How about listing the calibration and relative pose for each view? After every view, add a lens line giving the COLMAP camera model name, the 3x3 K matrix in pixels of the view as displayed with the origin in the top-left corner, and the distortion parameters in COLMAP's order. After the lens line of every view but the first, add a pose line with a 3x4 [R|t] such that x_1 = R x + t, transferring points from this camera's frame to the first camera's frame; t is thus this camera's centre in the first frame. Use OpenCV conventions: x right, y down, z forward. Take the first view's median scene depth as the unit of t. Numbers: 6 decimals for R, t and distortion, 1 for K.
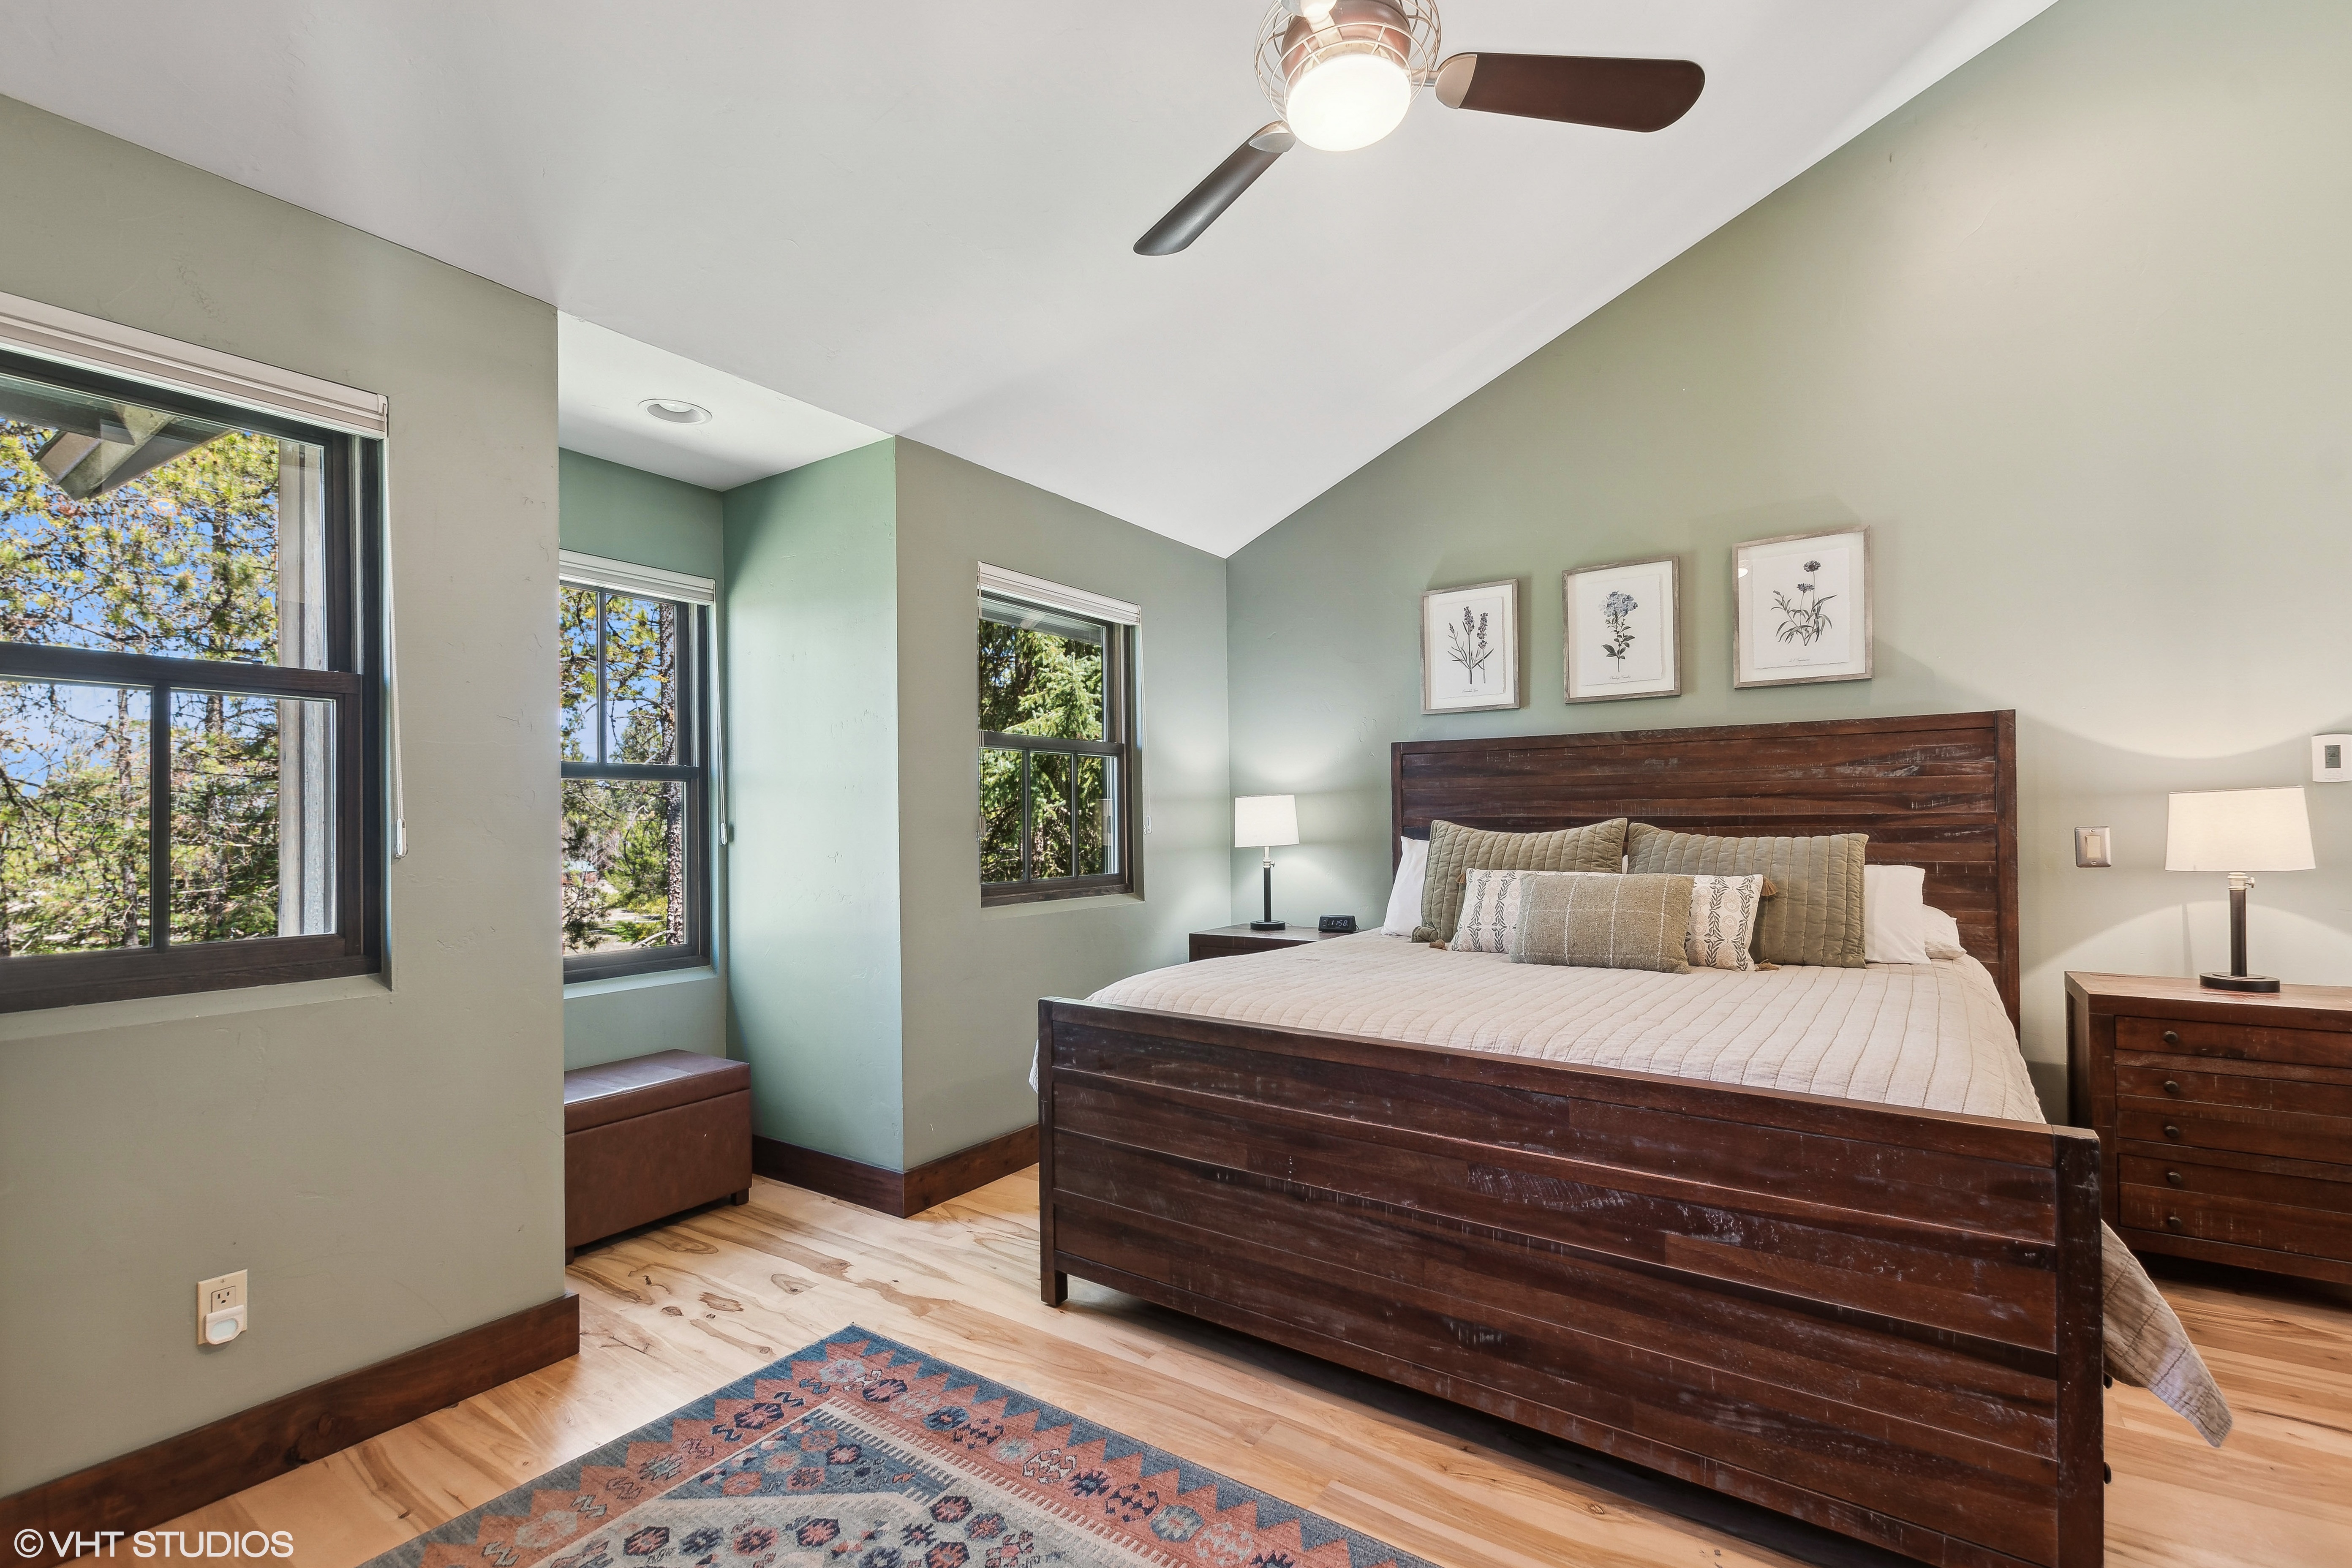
lens RADIAL K [[1036.6, 0, 1207.3], [0, 1036.6, 797.7], [0, 0, 1]] dist [0.002685, 0.000203]
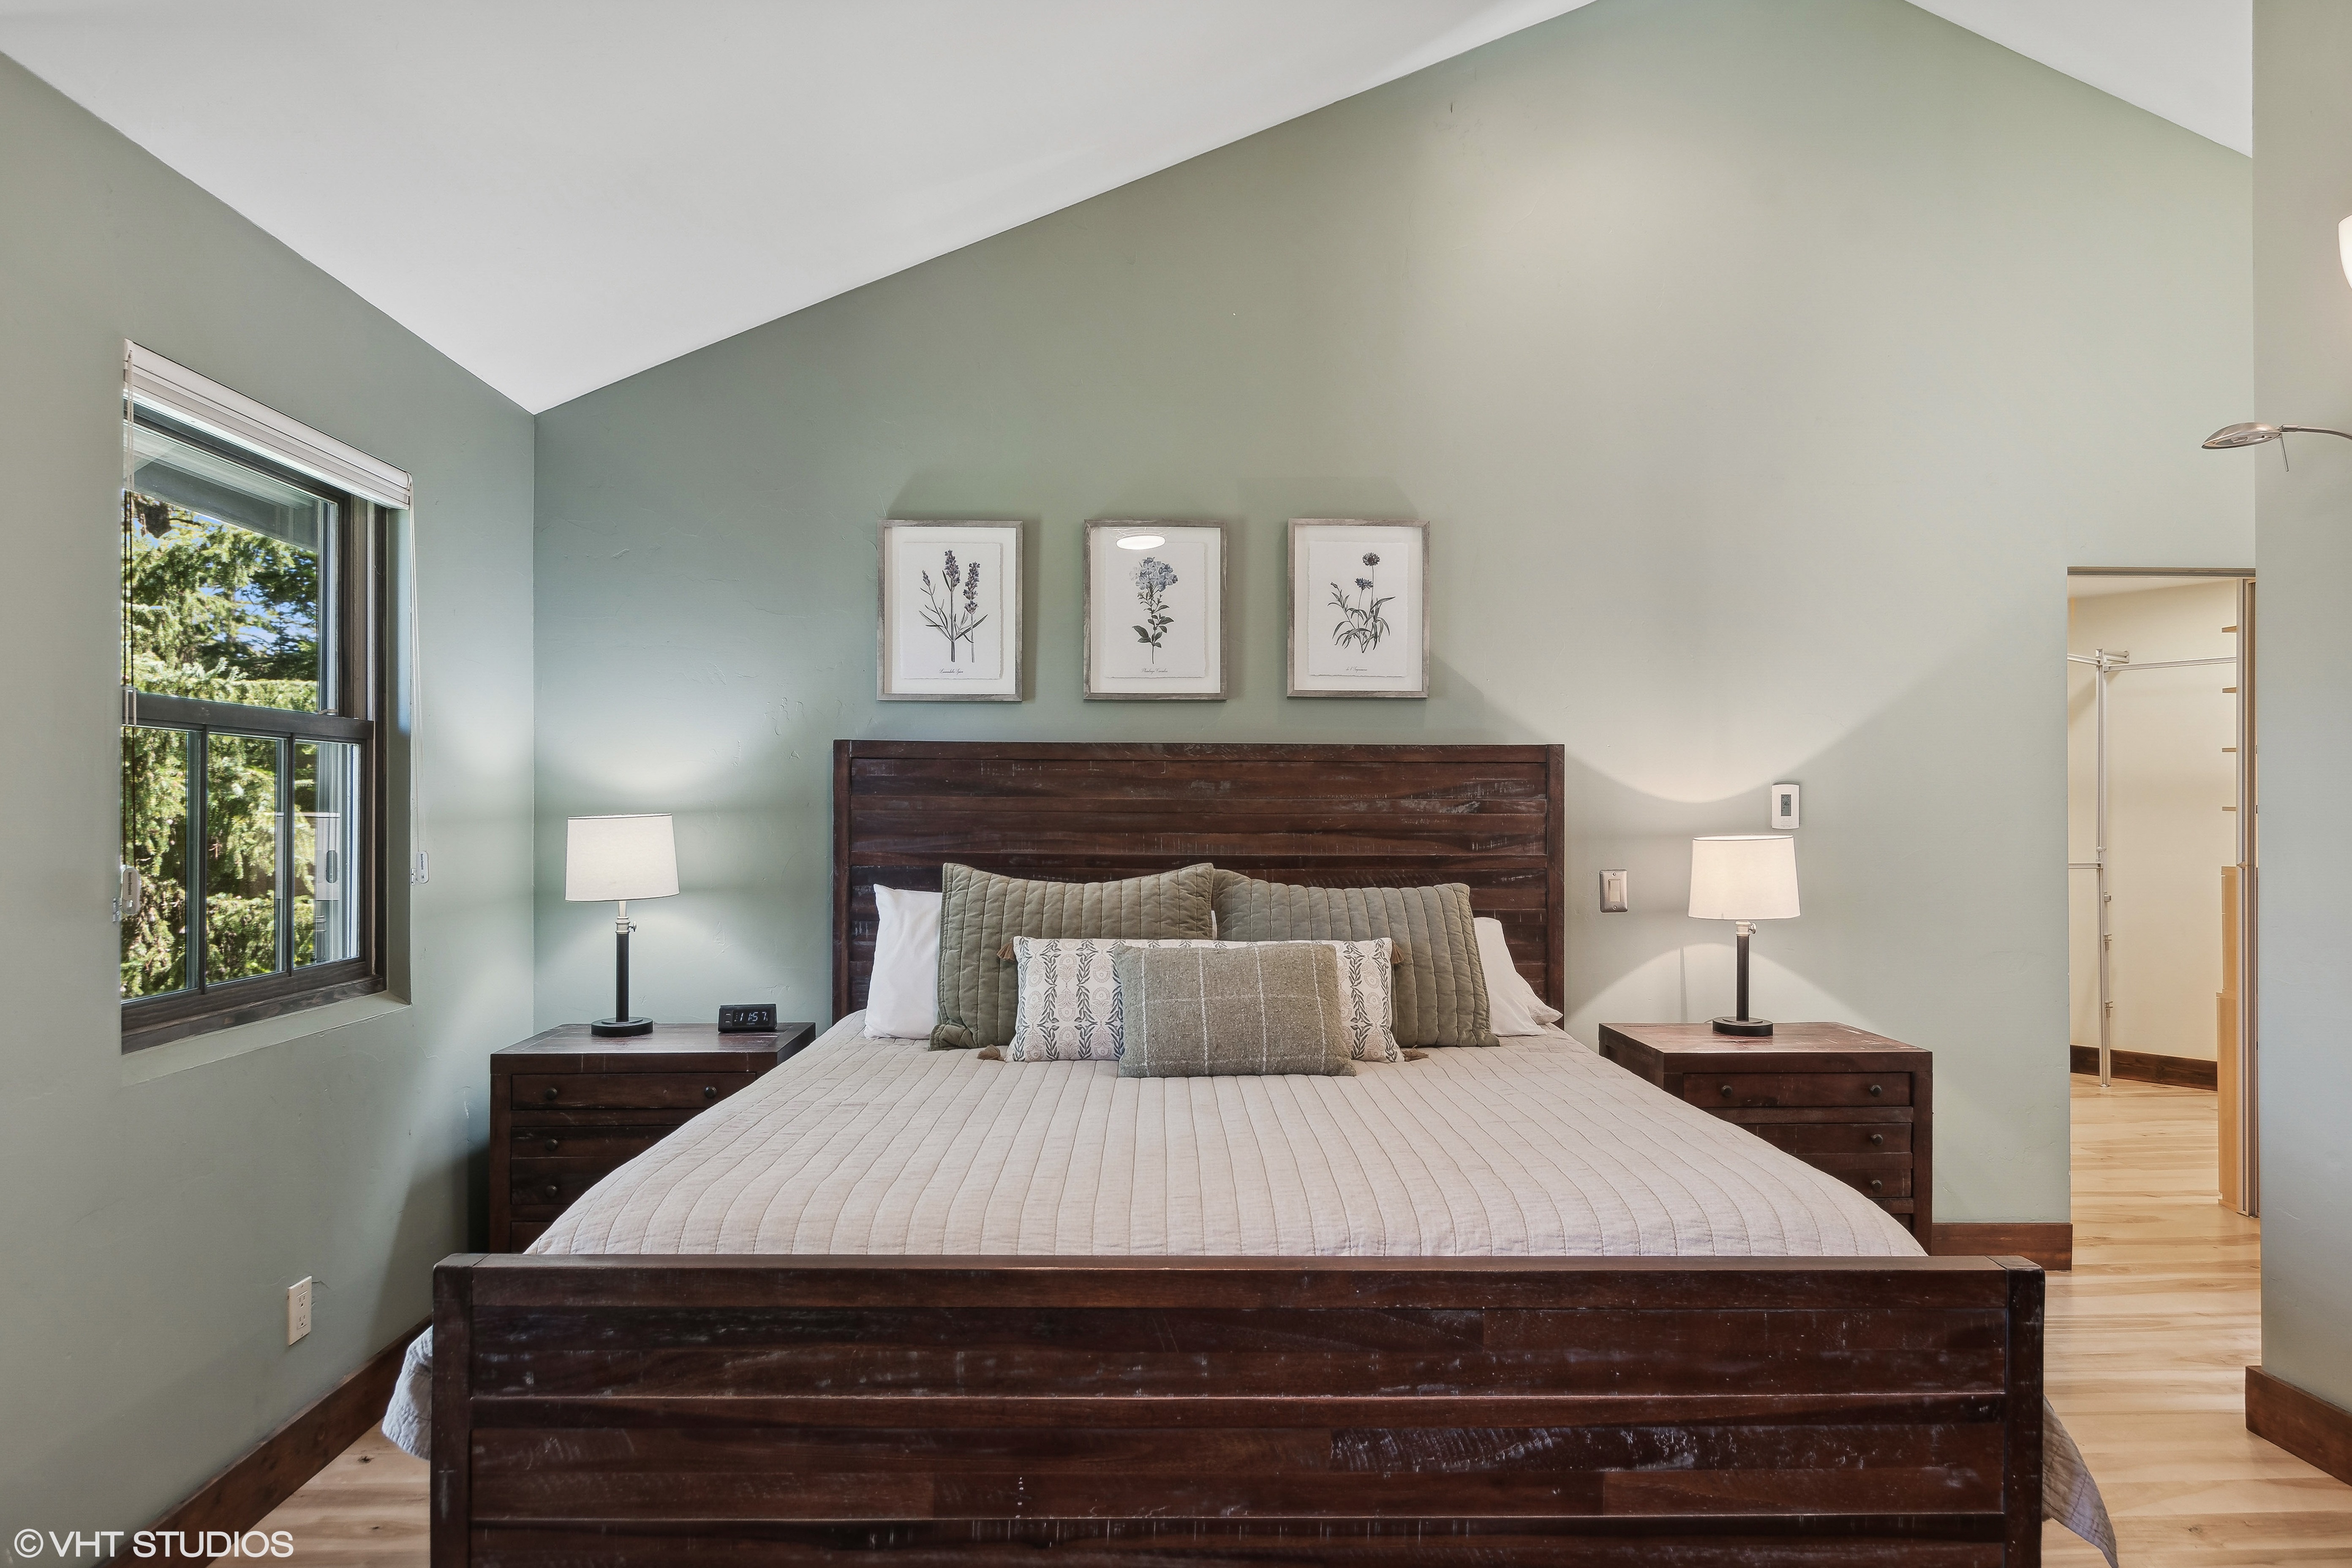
lens RADIAL K [[1366.8, 0, 1182.2], [0, 1366.8, 781.4], [0, 0, 1]] dist [-0.003478, -0.000958]
pose [[0.805788, 0.025299, 0.591663, -0.226873], [-0.025112, 0.999648, -0.008543, -0.034263], [-0.591671, -0.007974, 0.806140, 0.227107]]
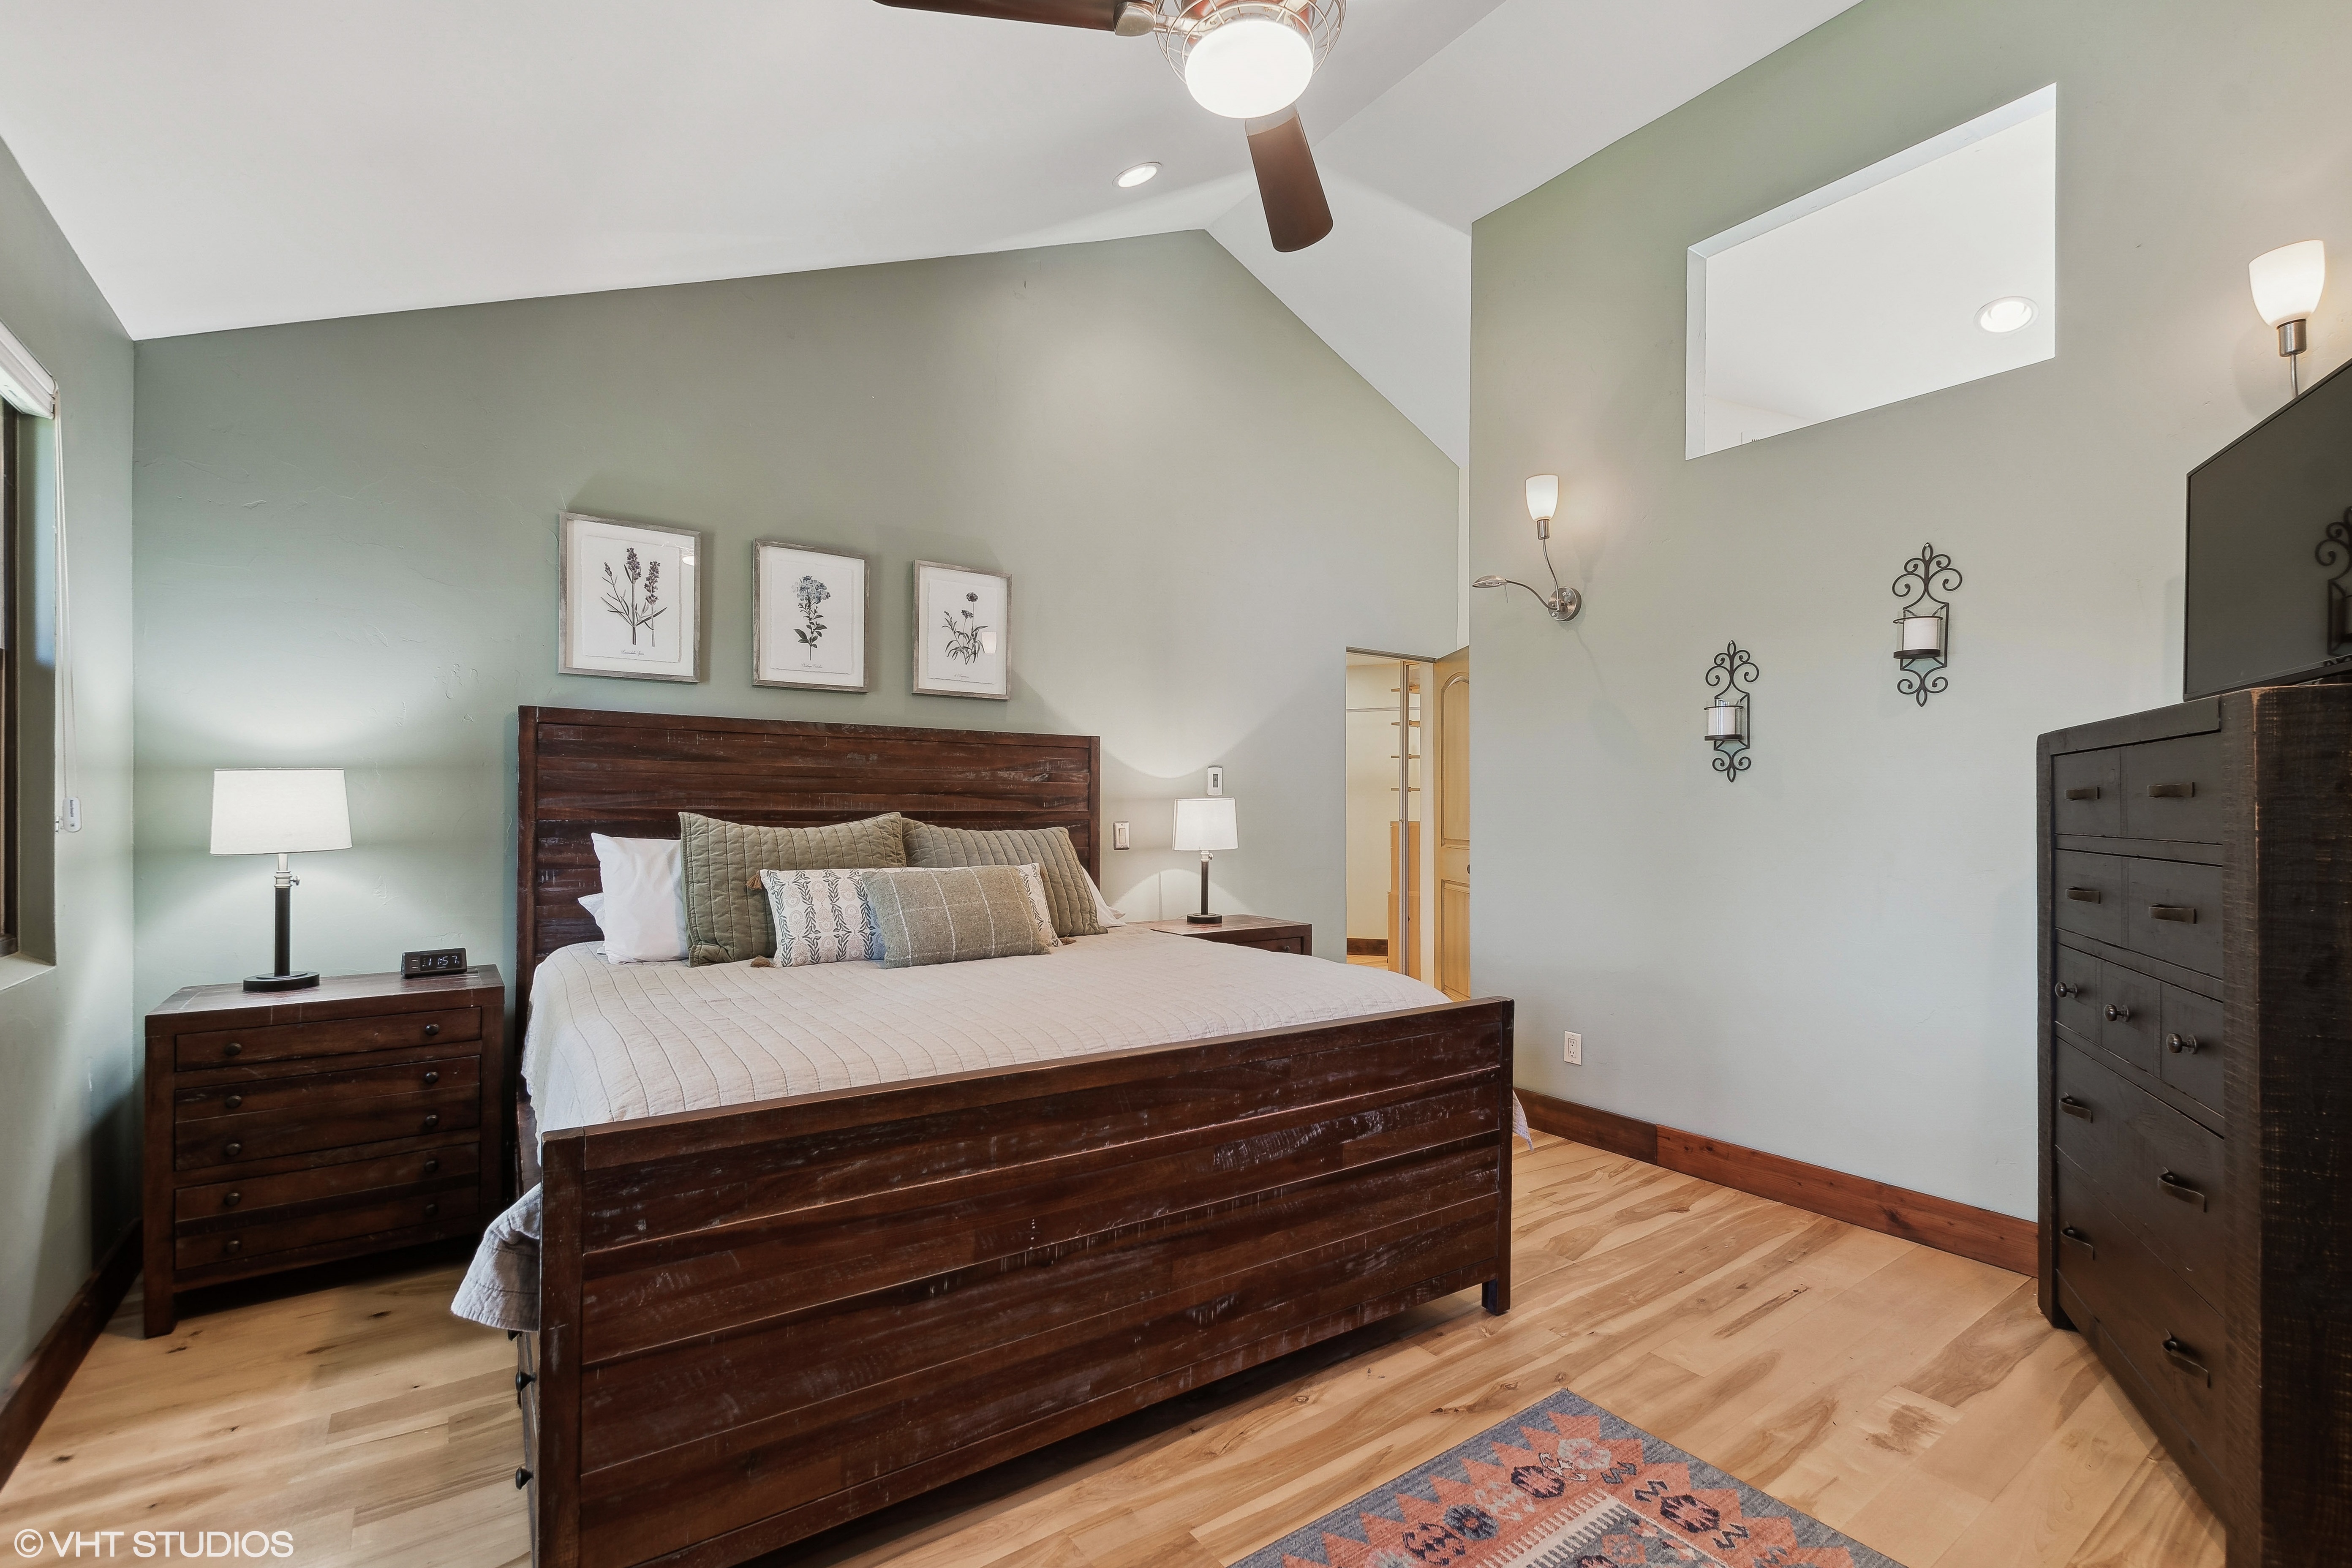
lens RADIAL K [[1024.1, 0, 1184.1], [0, 1024.1, 786.8], [0, 0, 1]] dist [0.000234, -0.000204]
pose [[0.353489, 0.033021, 0.934856, -0.466604], [-0.028879, 0.999286, -0.024377, 0.012061], [-0.934993, -0.018381, 0.354190, 0.430754]]
